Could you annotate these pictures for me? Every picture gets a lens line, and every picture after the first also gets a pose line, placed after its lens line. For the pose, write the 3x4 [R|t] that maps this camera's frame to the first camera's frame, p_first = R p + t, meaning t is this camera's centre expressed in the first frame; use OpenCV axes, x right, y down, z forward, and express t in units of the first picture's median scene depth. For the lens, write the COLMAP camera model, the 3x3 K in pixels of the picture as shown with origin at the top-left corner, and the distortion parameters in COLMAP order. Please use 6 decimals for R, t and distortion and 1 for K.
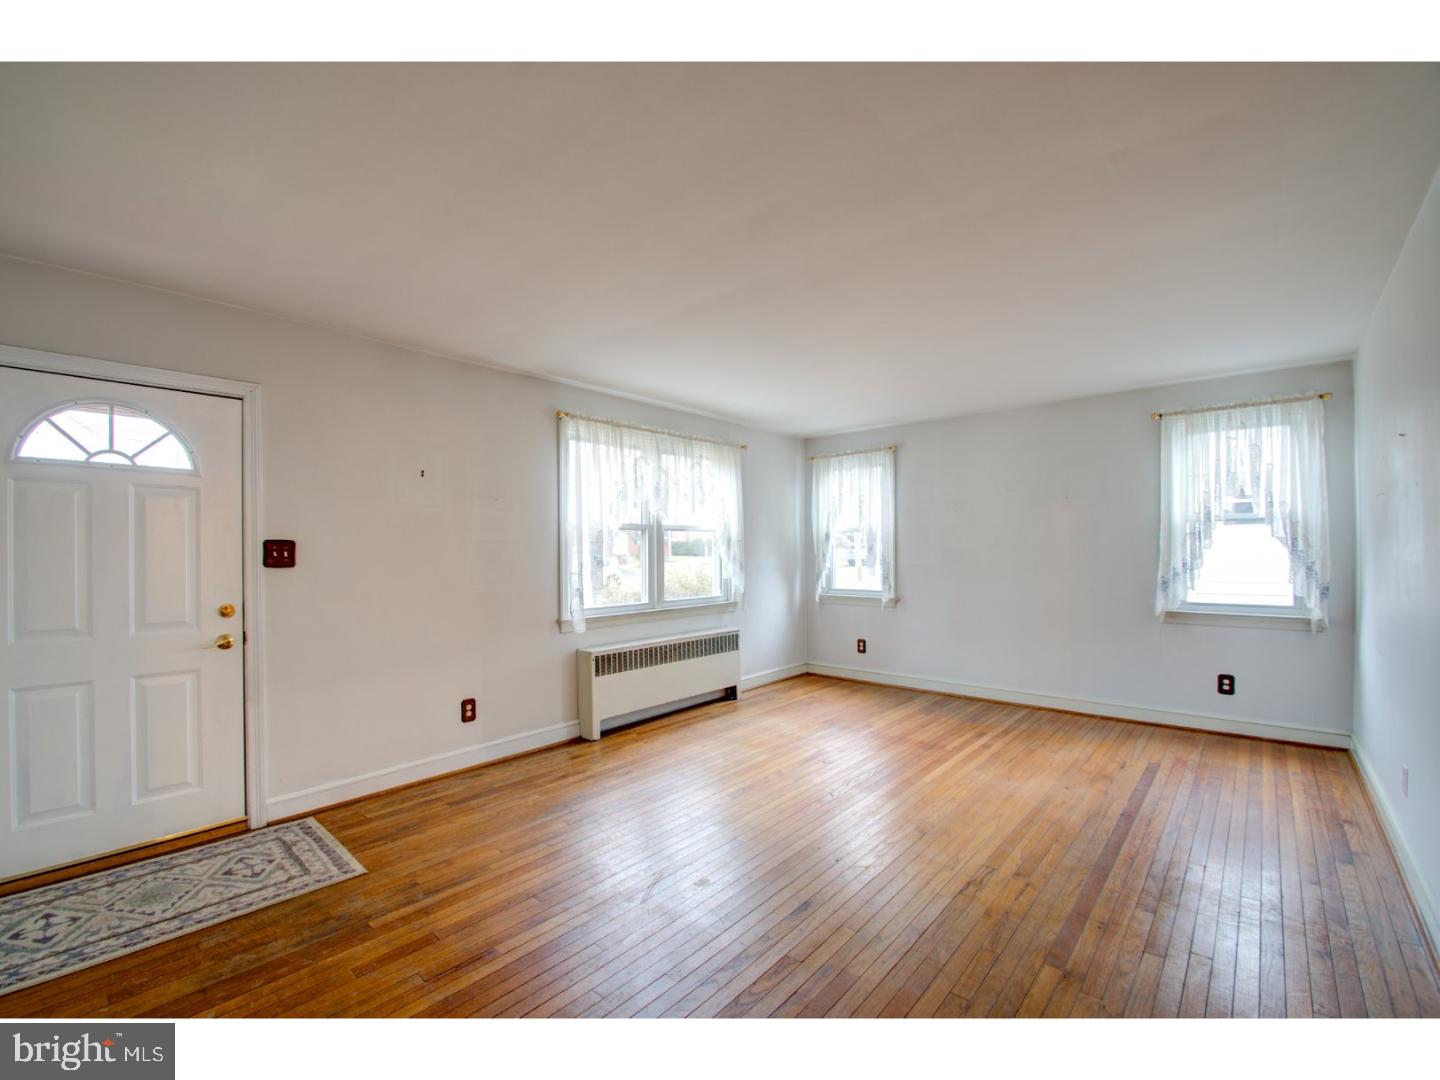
lens RADIAL K [[627.1, 0, 711.8], [0, 627.1, 544.1], [0, 0, 1]] dist [-0.008344, -0.002889]
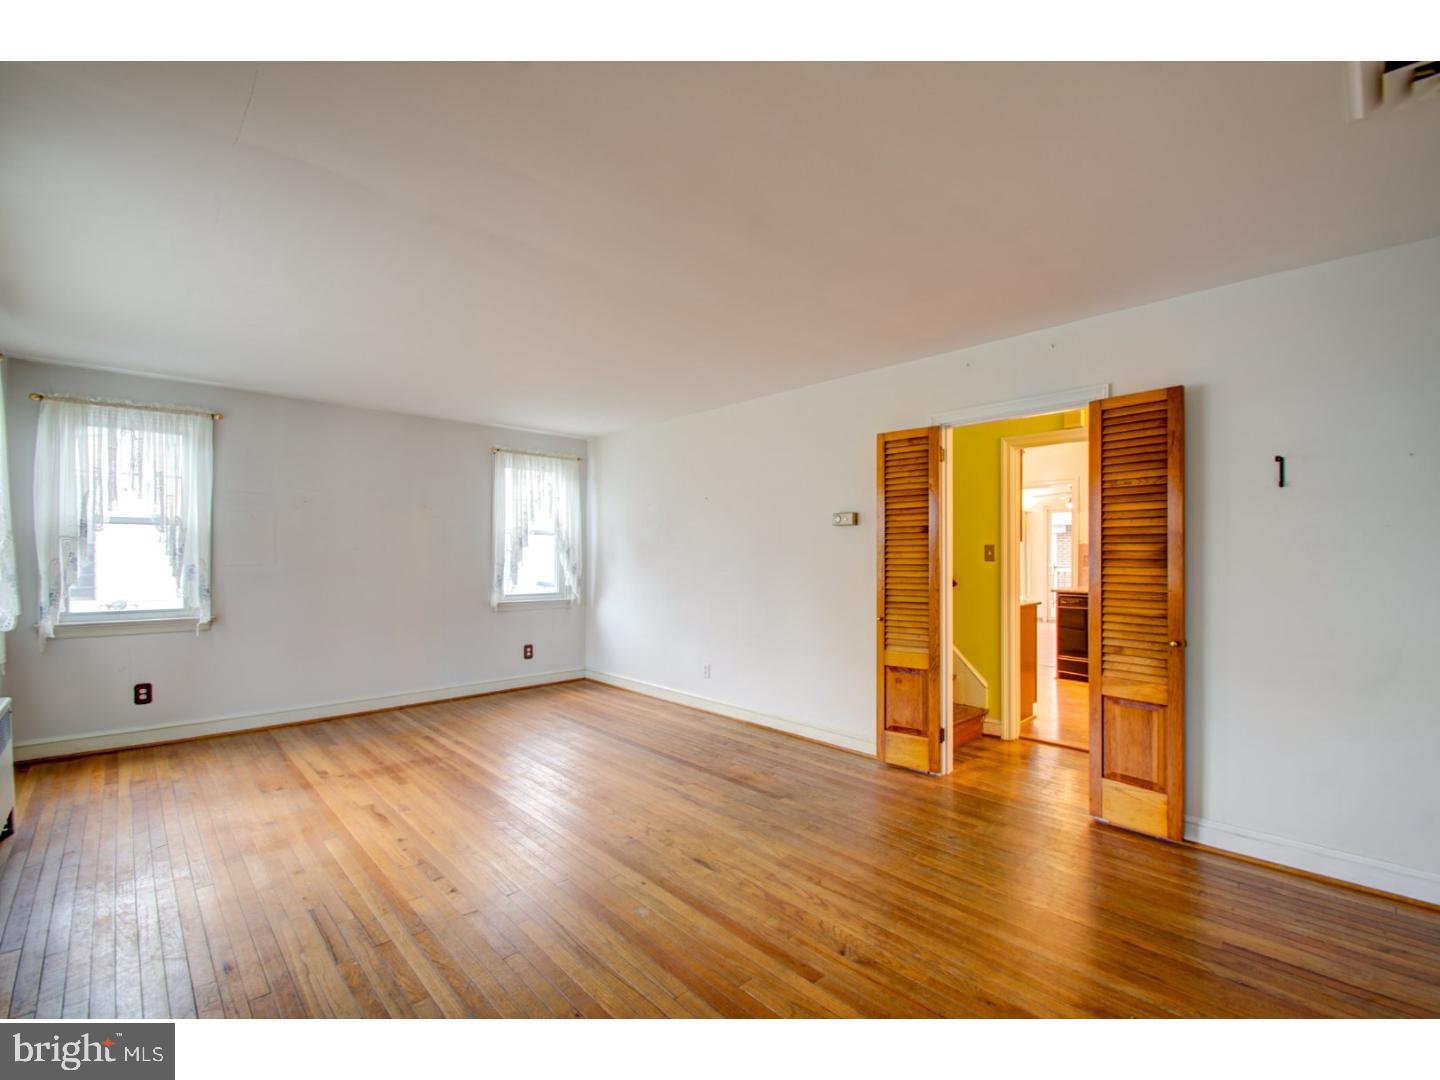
lens RADIAL K [[627.1, 0, 702.8], [0, 627.1, 557.3], [0, 0, 1]] dist [-0.008344, -0.002889]
pose [[0.088391, 0.002421, 0.996083, -0.607769], [-0.015619, 0.999877, -0.001044, 0.009270], [-0.995963, -0.015466, 0.088418, 0.543917]]
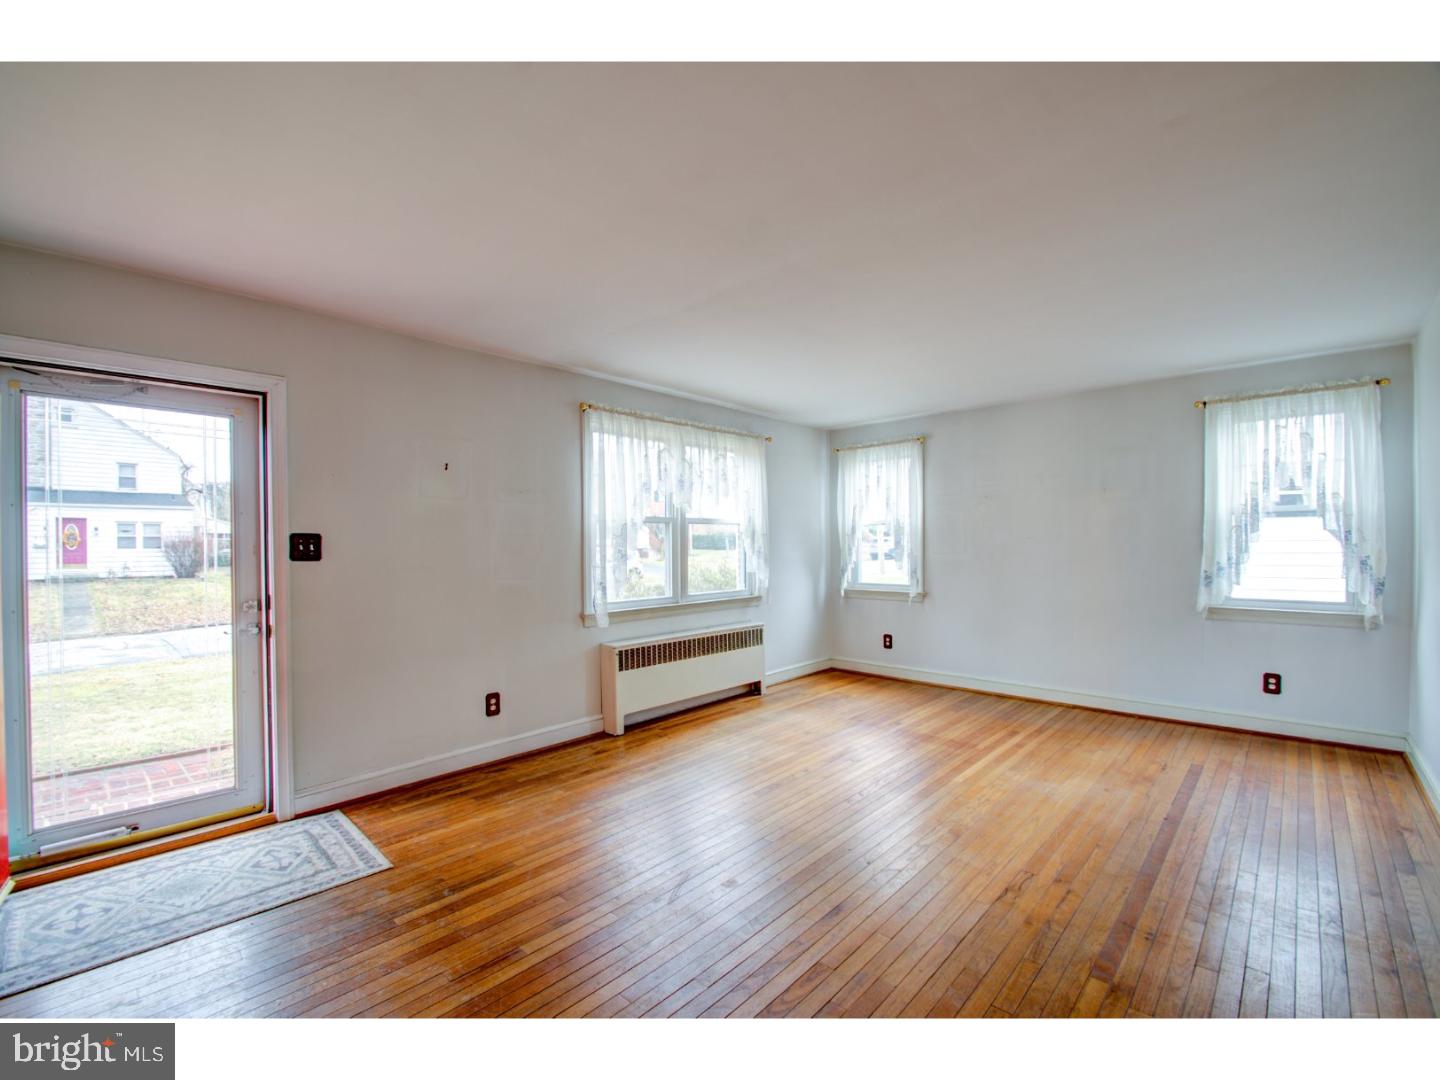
lens RADIAL K [[627.1, 0, 712.1], [0, 627.1, 543.5], [0, 0, 1]] dist [-0.008344, -0.002889]
pose [[0.999473, 0.000005, -0.032474, -0.007683], [0.000281, 0.999961, 0.008815, 0.000765], [0.032473, -0.008819, 0.999434, 0.017567]]
